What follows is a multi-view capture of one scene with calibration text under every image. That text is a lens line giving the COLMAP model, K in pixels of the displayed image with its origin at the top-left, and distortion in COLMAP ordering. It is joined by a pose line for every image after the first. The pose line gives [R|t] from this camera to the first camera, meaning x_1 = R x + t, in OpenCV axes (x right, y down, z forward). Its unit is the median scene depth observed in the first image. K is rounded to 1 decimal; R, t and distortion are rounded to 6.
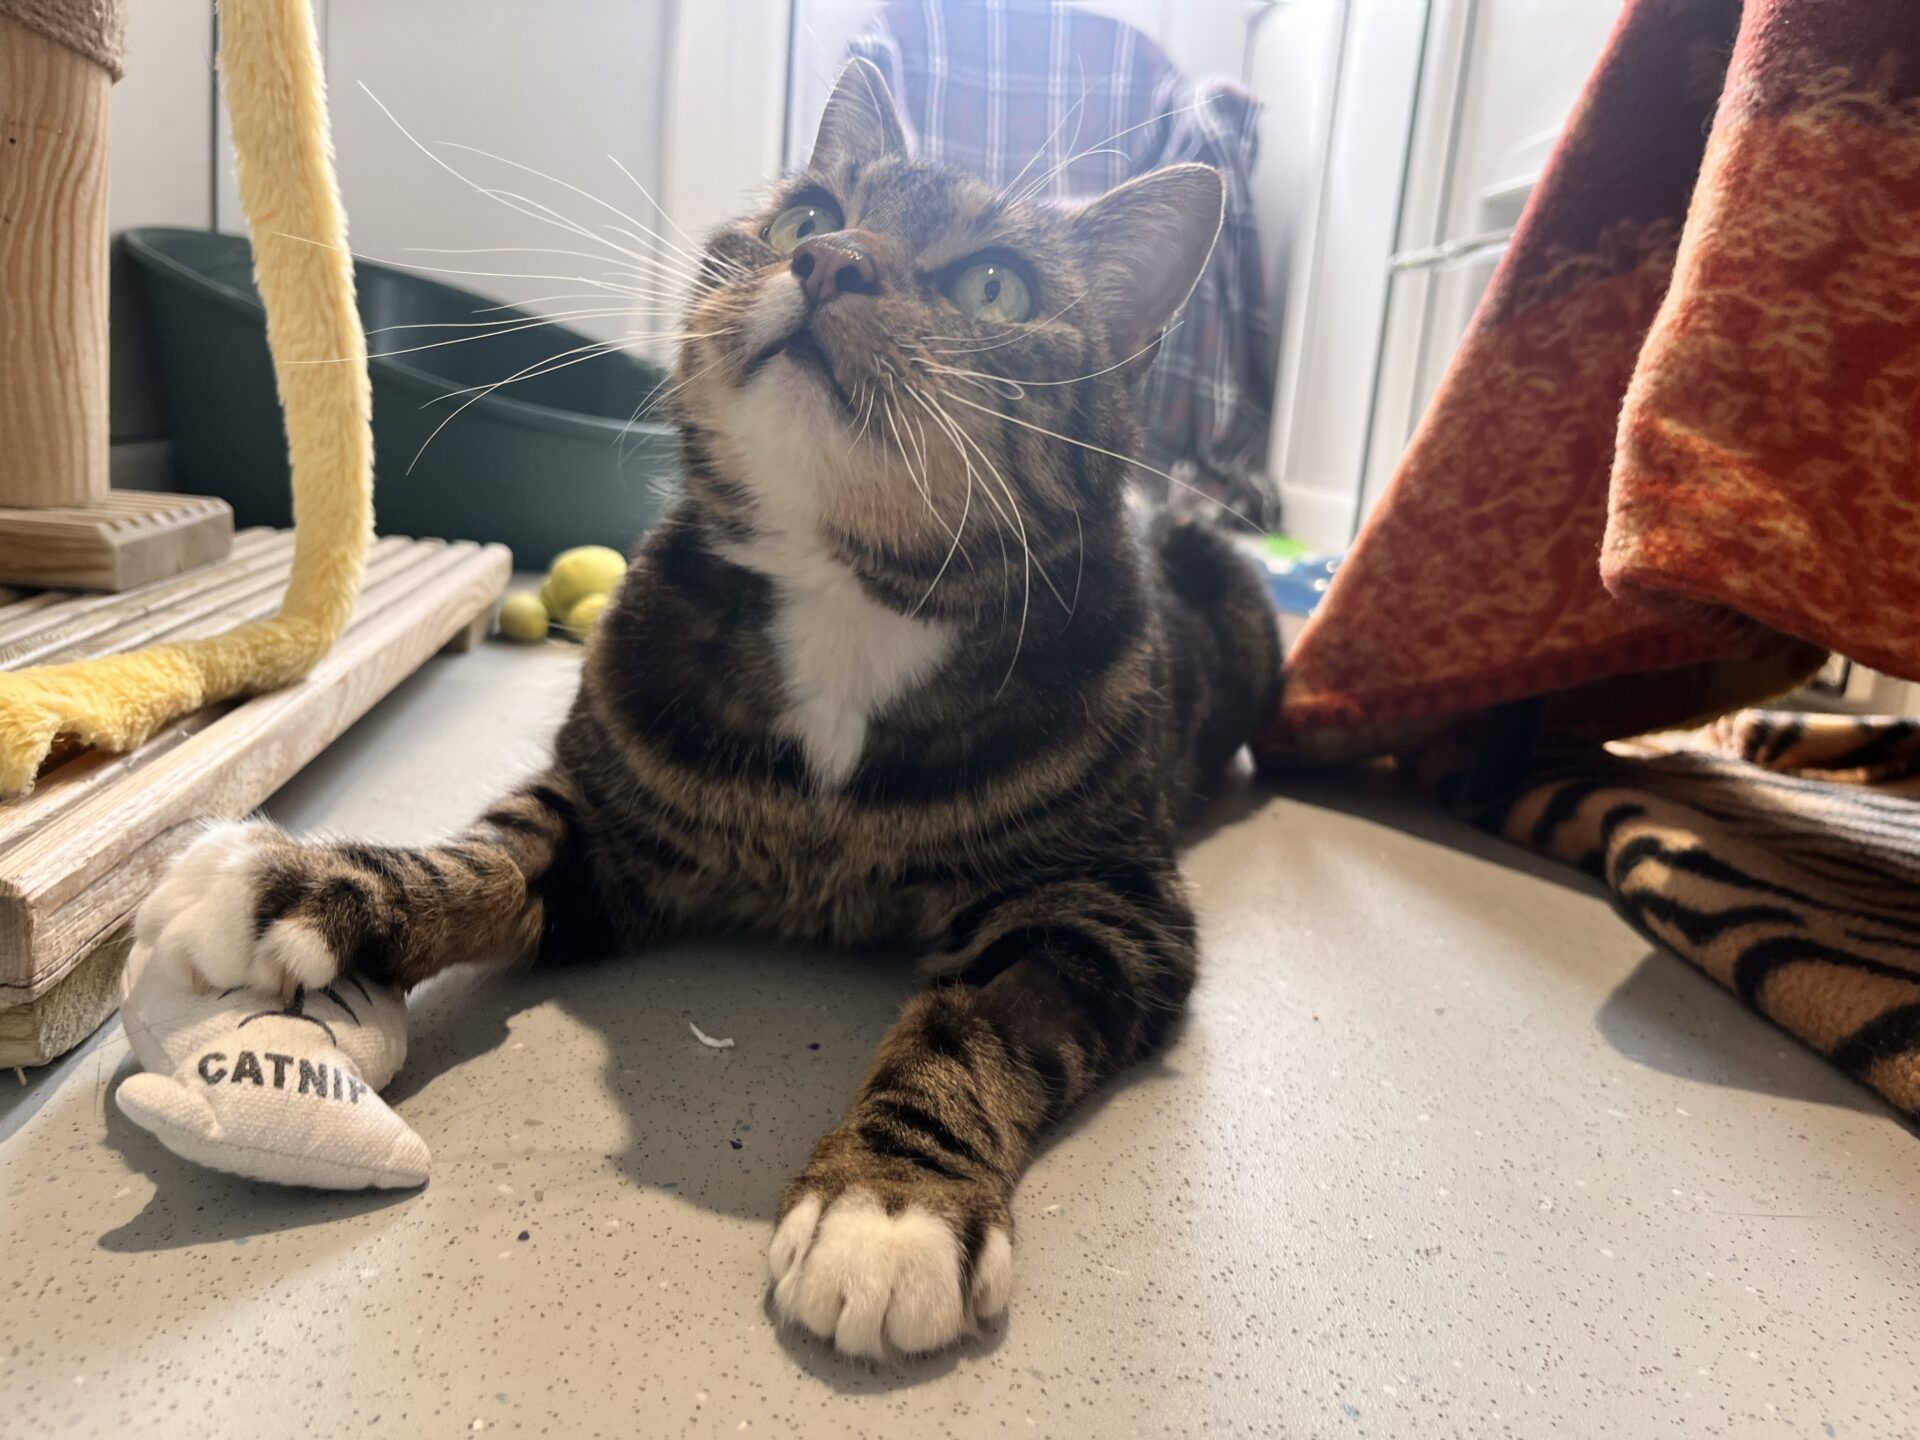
lens RADIAL K [[1326.7, 0, 960.0], [0, 1326.7, 720.0], [0, 0, 1]] dist [-0.000978, -0.055266]
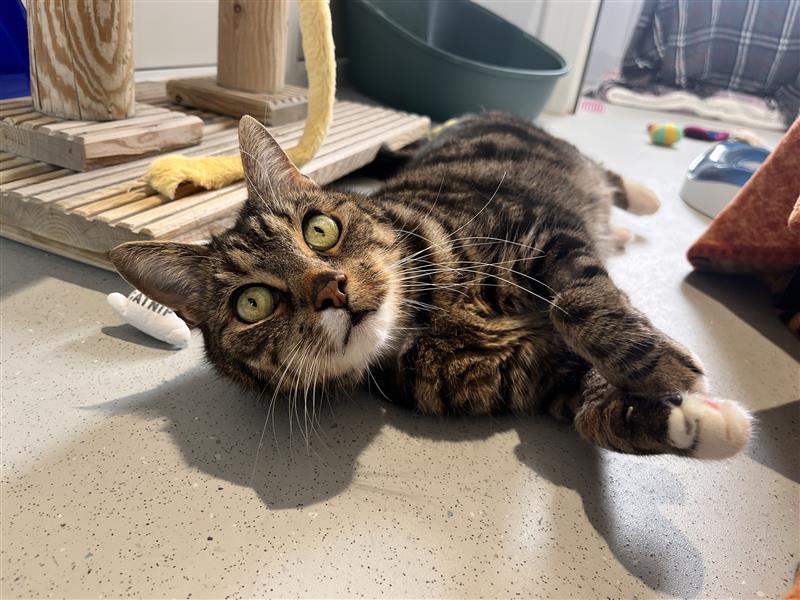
lens RADIAL K [[552.8, 0, 400.0], [0, 552.8, 300.0], [0, 0, 1]] dist [-0.000978, -0.055266]
pose [[0.878492, 0.241320, -0.412331, 0.215767], [-0.152323, 0.959490, 0.237017, -0.062140], [0.452825, -0.145409, 0.879662, -0.013972]]
